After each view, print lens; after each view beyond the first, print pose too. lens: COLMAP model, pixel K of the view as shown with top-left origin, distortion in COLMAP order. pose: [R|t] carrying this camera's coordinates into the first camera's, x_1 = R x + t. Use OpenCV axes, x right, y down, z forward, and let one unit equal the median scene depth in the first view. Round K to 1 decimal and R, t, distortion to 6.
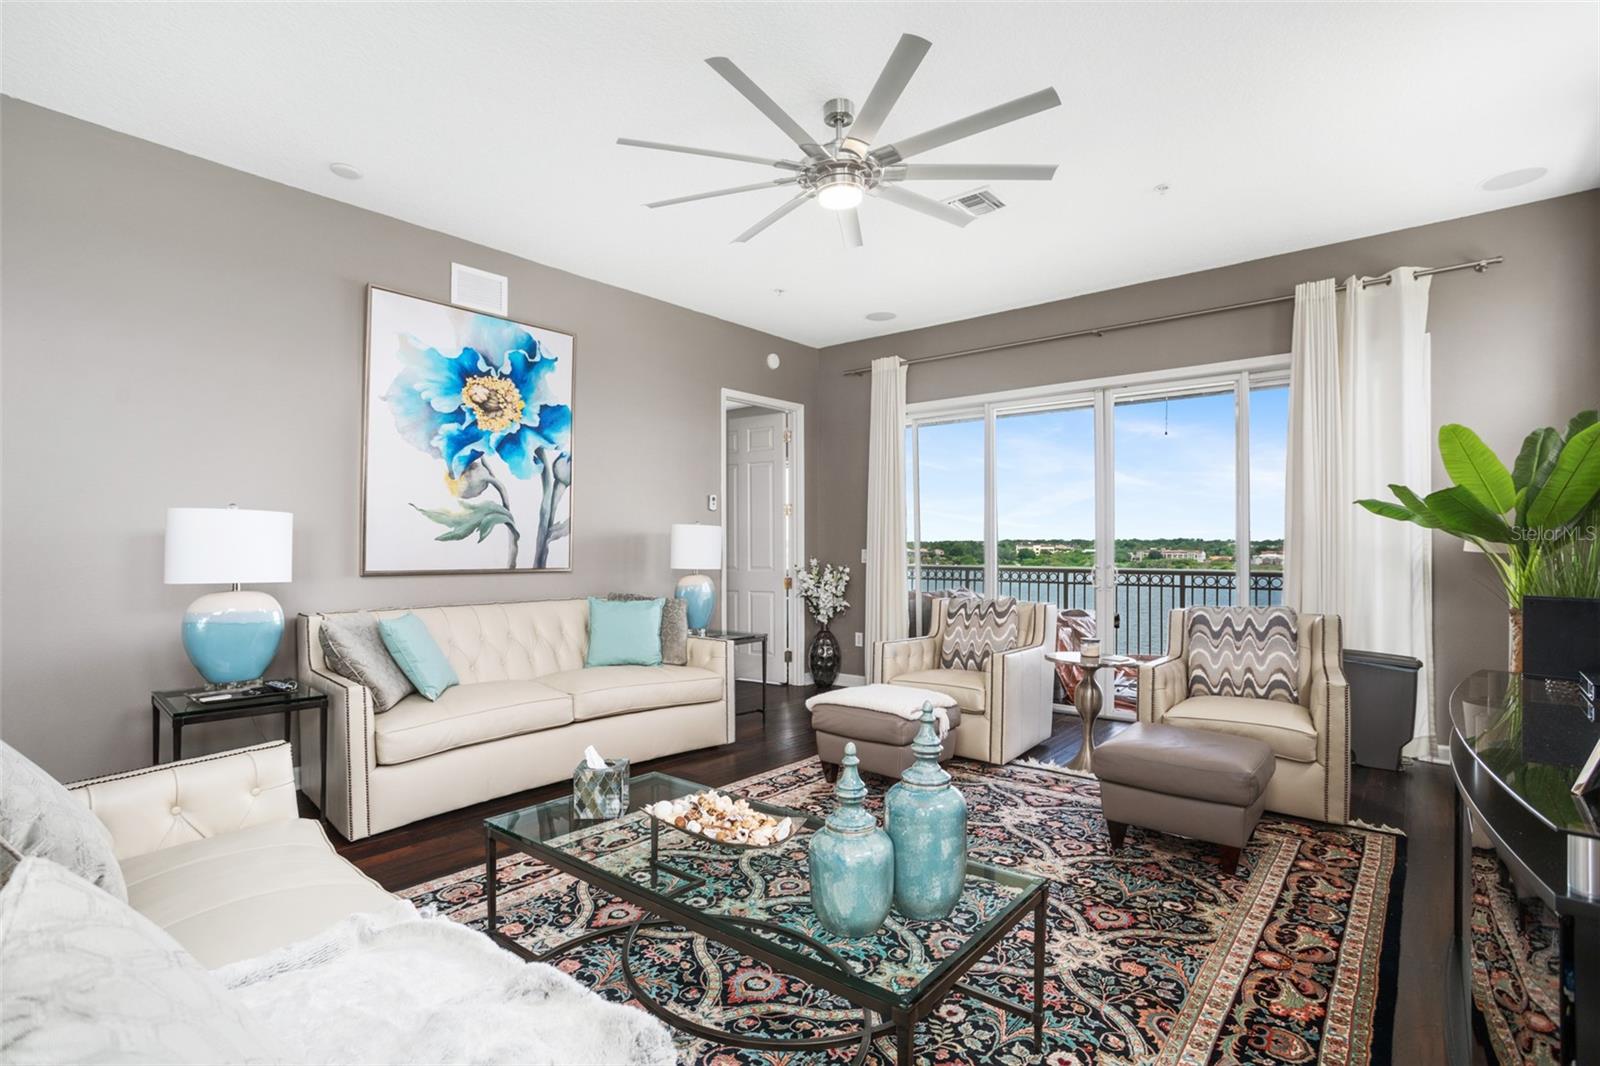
lens RADIAL K [[777.8, 0, 783.9], [0, 777.8, 540.4], [0, 0, 1]] dist [-0.057034, 0.031132]
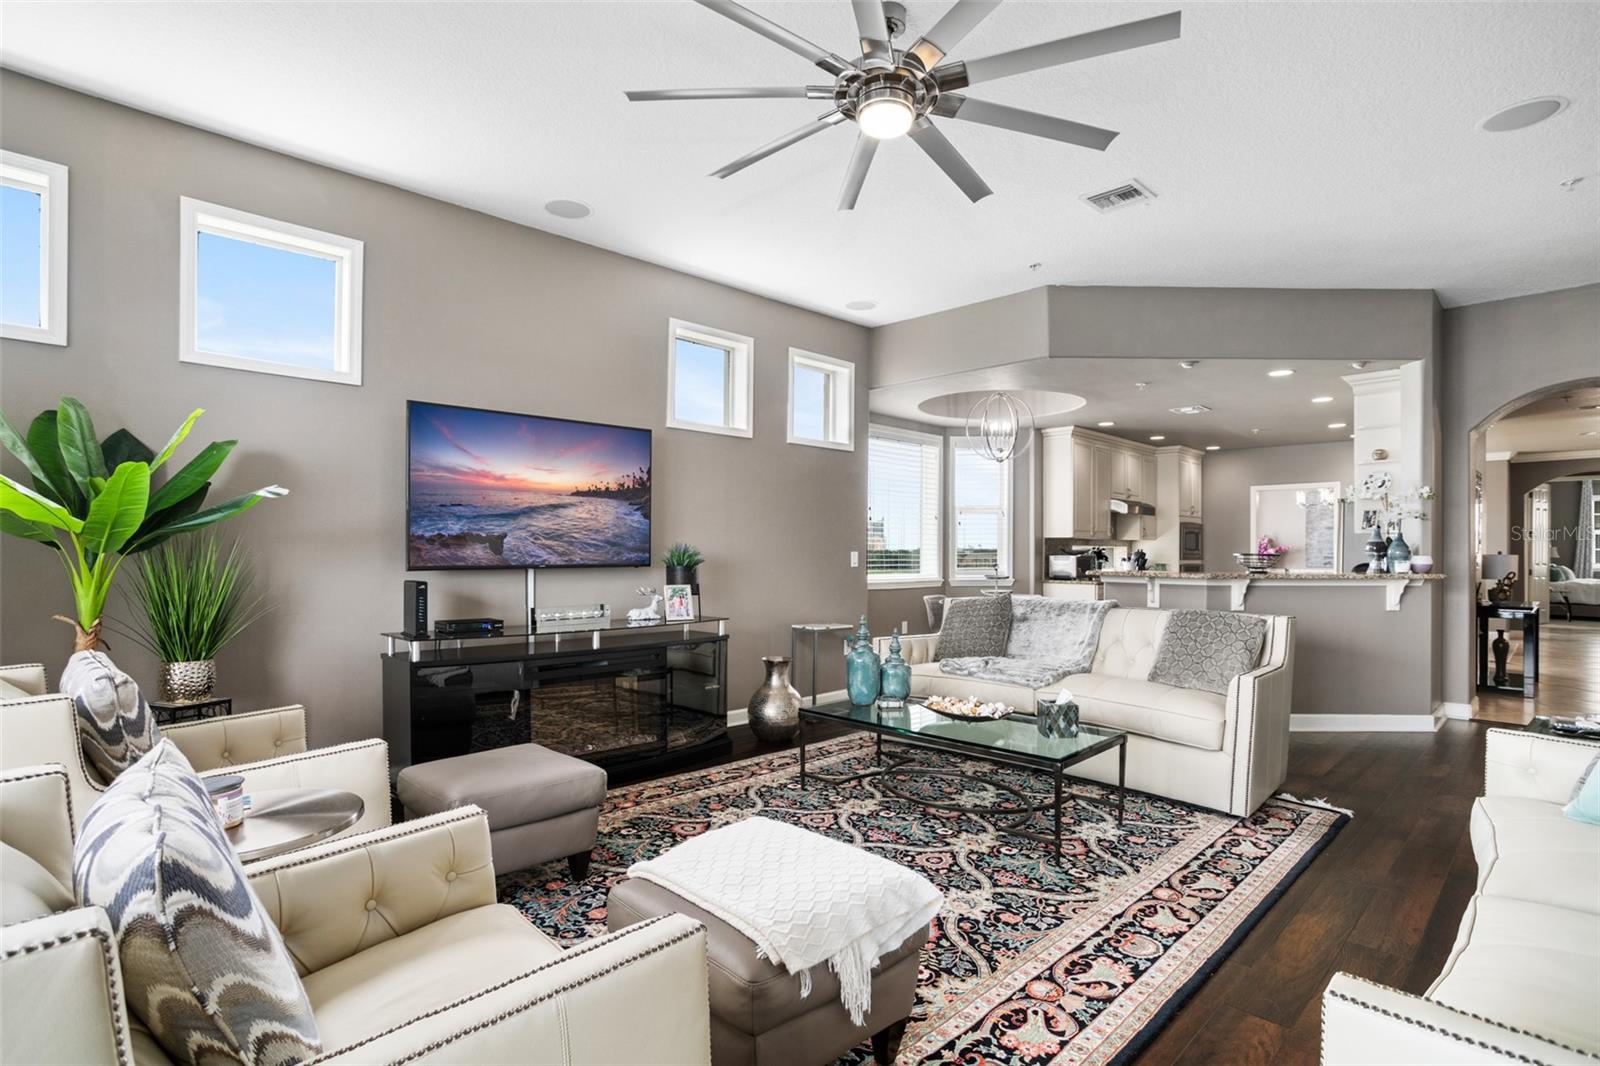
lens RADIAL K [[792.2, 0, 826.8], [0, 792.2, 535.3], [0, 0, 1]] dist [0.001345, 0.000131]
pose [[-0.998833, -0.005260, 0.048011, 0.063877], [-0.006578, 0.999605, -0.027328, 0.009373], [-0.047849, -0.027612, -0.998473, 1.259381]]
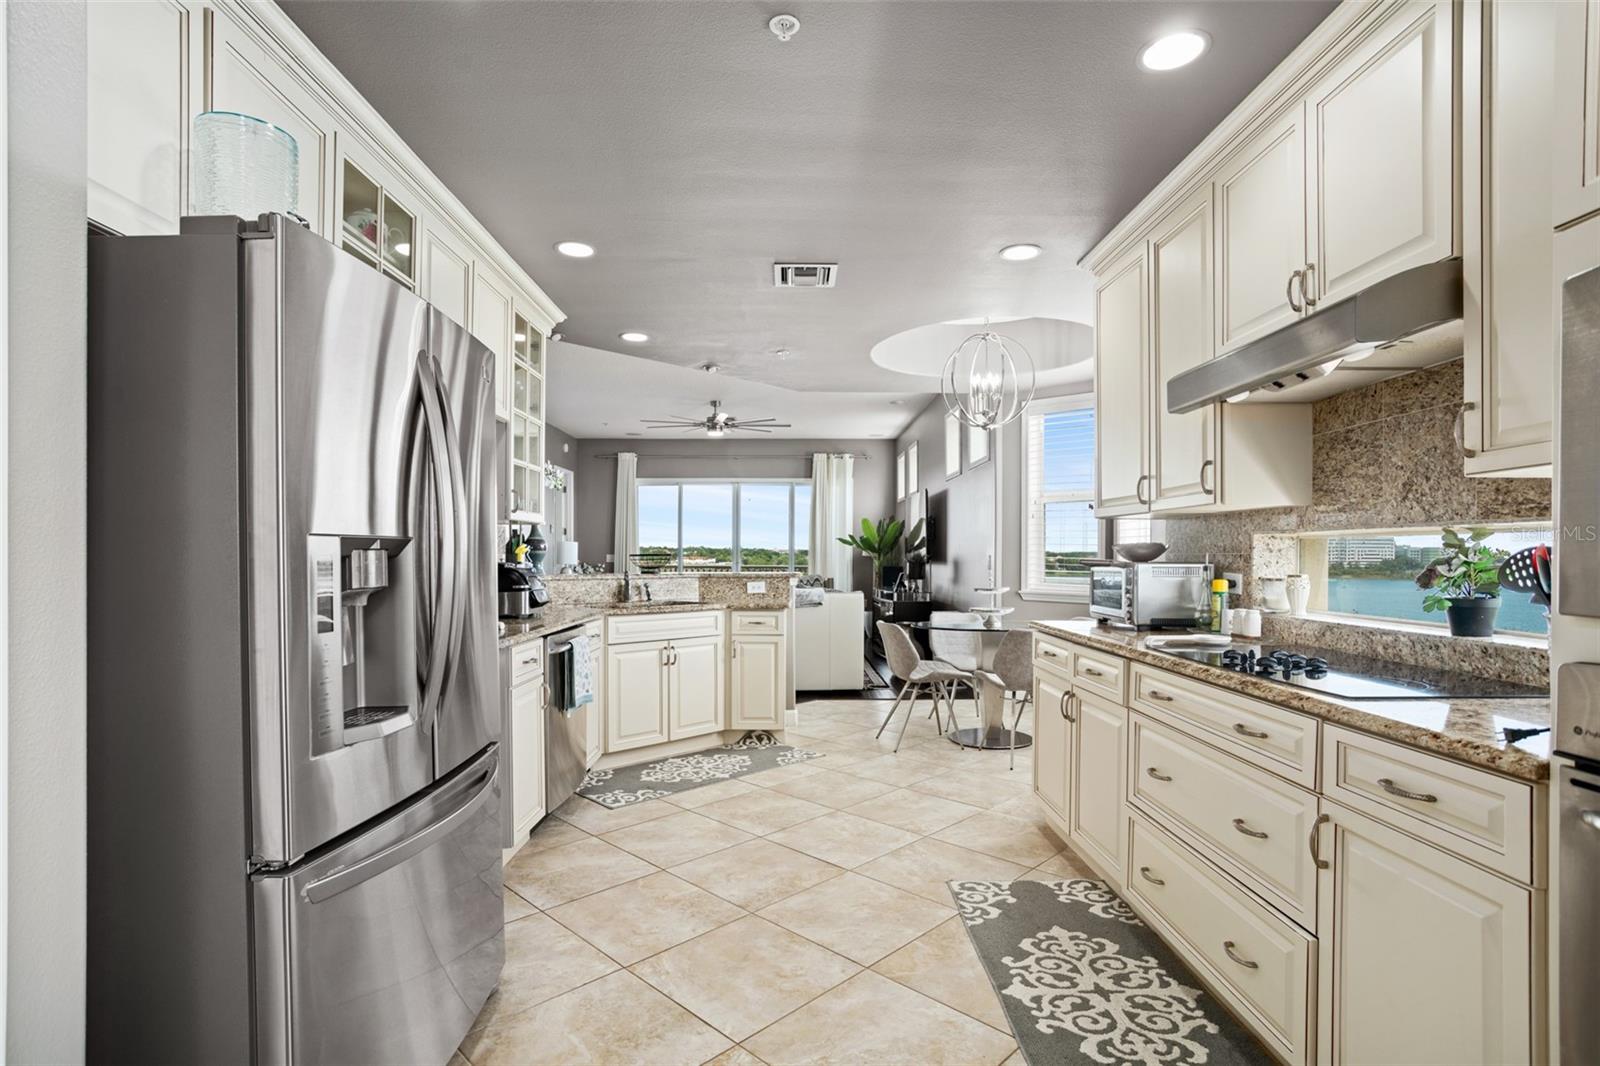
lens RADIAL K [[792.6, 0, 799.2], [0, 792.6, 549.9], [0, 0, 1]] dist [-0.058293, 0.034065]
pose [[0.753197, 0.005717, 0.657770, -1.122761], [-0.008910, 0.999959, 0.001512, -0.008599], [-0.657734, -0.007000, 0.753218, -0.993202]]
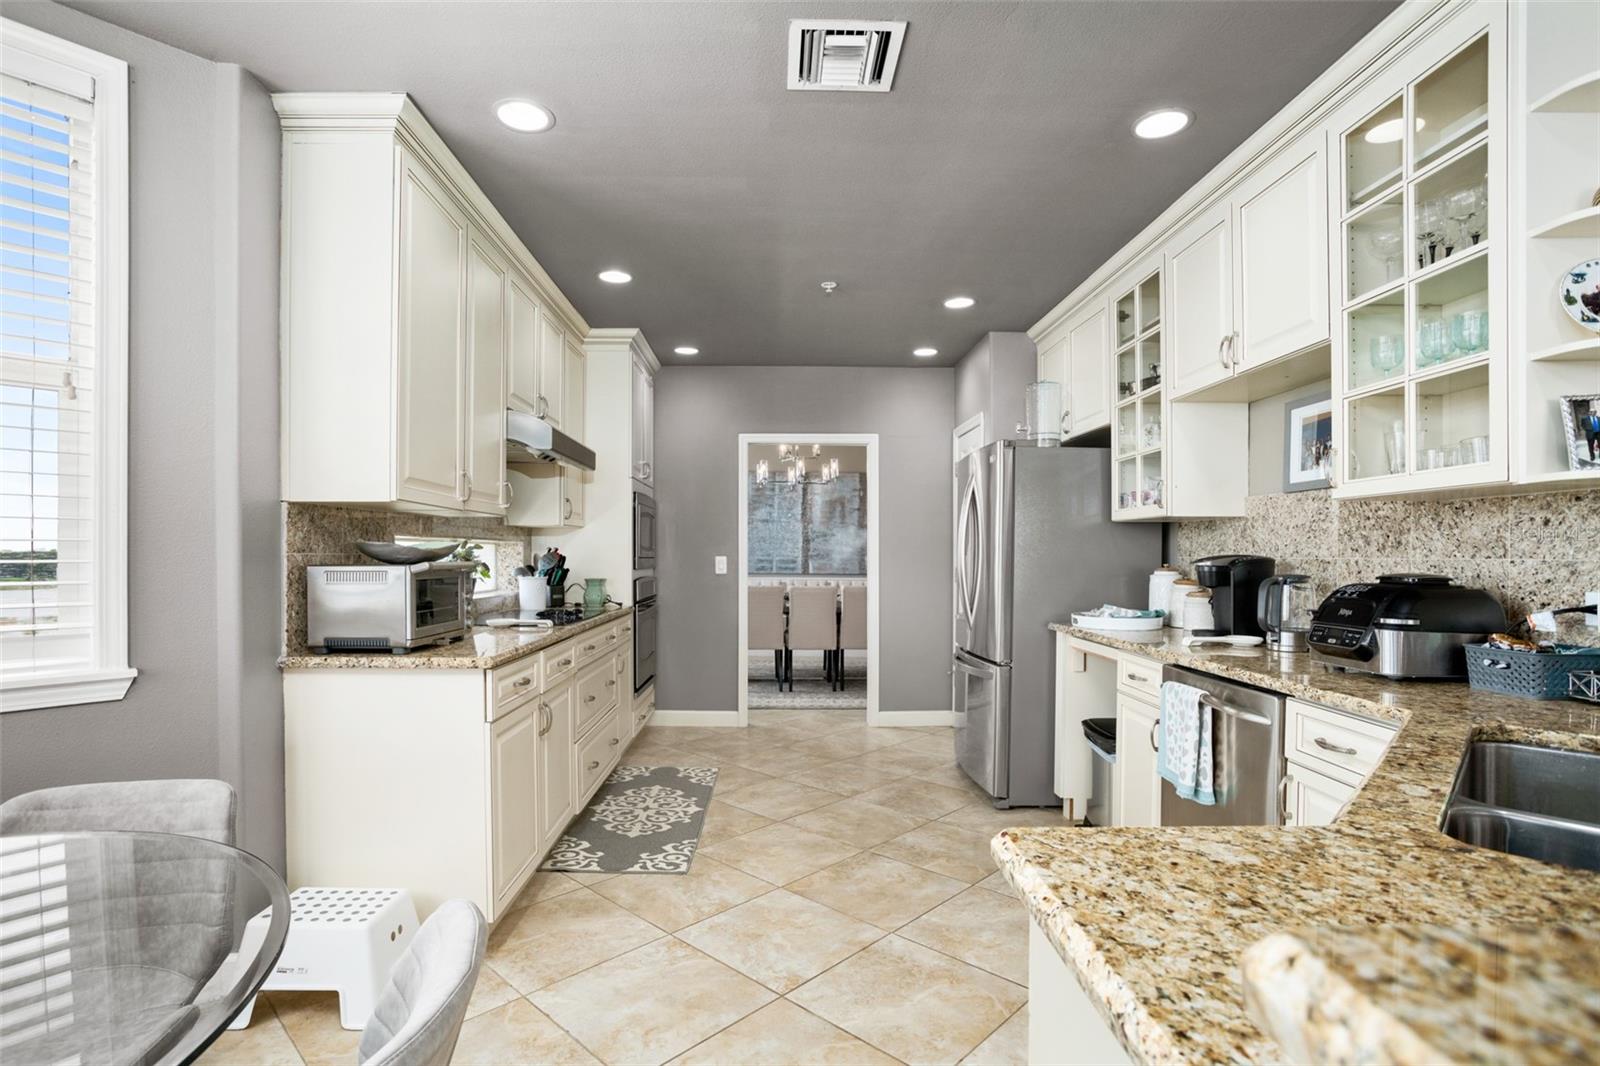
lens RADIAL K [[782.6, 0, 789.1], [0, 782.6, 544.2], [0, 0, 1]] dist [-0.050092, 0.030252]
pose [[-0.748539, -0.010340, -0.663010, -0.283772], [0.004060, 0.999788, -0.020176, -0.001598], [0.663078, -0.017794, -0.748339, -0.091909]]
